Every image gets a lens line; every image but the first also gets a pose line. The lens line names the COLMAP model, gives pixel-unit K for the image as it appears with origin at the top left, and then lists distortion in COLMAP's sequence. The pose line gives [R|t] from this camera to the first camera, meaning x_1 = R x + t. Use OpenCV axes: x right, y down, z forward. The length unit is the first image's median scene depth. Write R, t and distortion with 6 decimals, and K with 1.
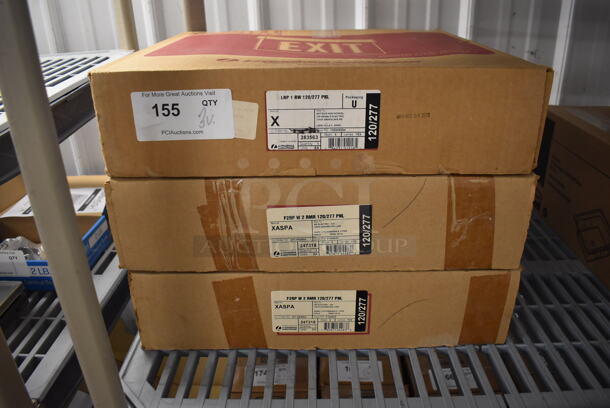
lens RADIAL K [[472.3, 0, 306.0], [0, 472.3, 194.1], [0, 0, 1]] dist [-0.103267, 0.001644]
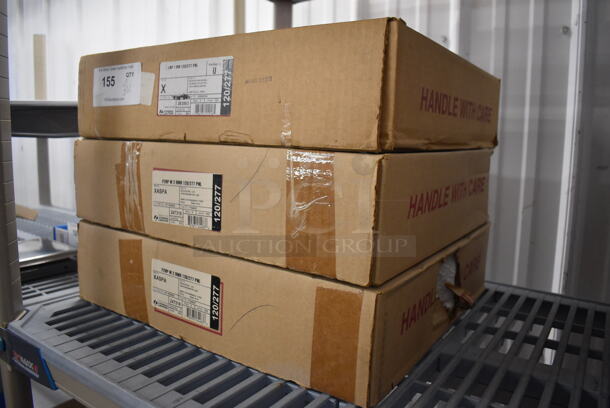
lens RADIAL K [[472.3, 0, 306.0], [0, 472.3, 194.1], [0, 0, 1]] dist [-0.103267, 0.001644]
pose [[0.829617, 0.108563, -0.547676, 0.850640], [-0.262753, 0.941419, -0.211405, 0.228477], [0.492642, 0.319288, 0.809542, 0.335380]]
